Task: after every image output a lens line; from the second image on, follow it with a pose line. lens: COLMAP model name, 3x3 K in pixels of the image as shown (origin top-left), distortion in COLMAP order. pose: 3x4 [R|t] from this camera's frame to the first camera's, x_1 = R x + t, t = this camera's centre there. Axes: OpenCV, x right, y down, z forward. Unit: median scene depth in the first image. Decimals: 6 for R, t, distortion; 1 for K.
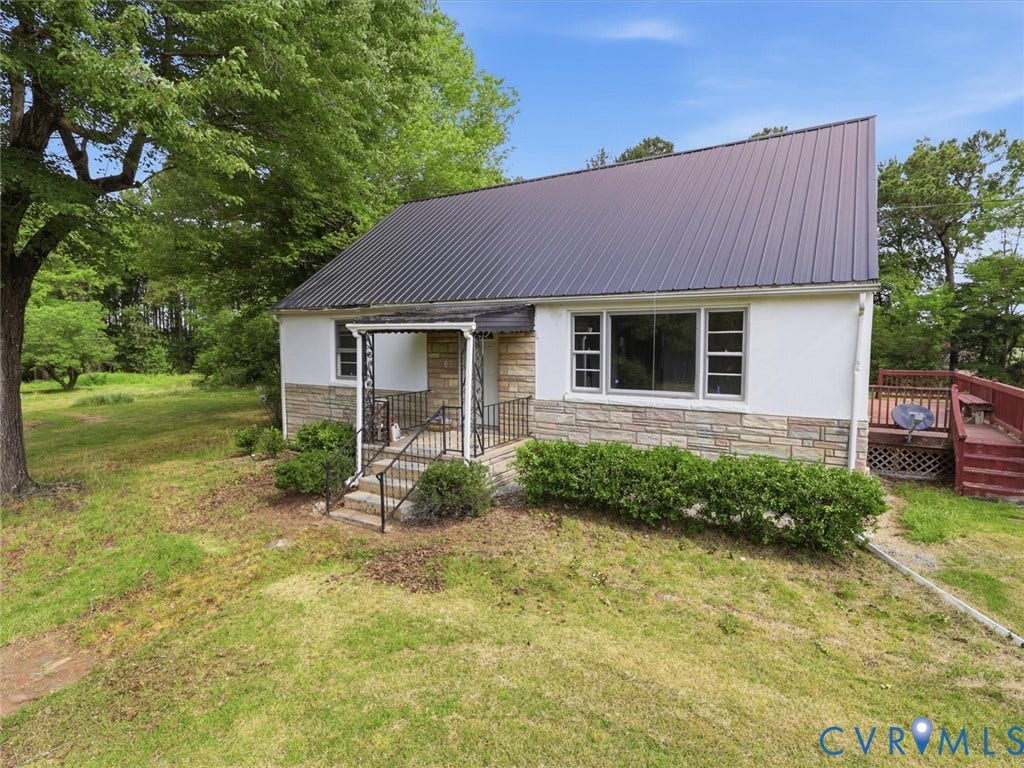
lens RADIAL K [[534.4, 0, 506.5], [0, 534.4, 378.7], [0, 0, 1]] dist [0.001658, 0.001072]
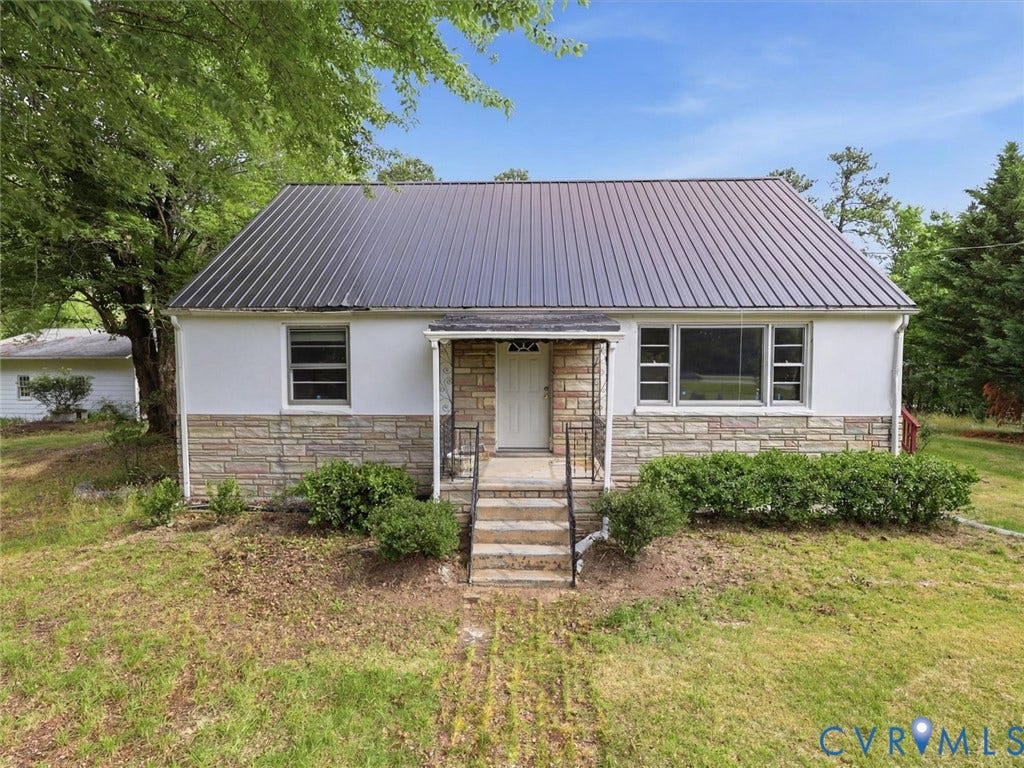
lens RADIAL K [[534.4, 0, 506.5], [0, 534.4, 378.7], [0, 0, 1]] dist [0.001658, 0.001072]
pose [[0.863127, -0.018901, 0.504633, -0.628331], [0.035127, 0.999126, -0.022659, -0.011629], [-0.503764, 0.037284, 0.863036, 0.294265]]
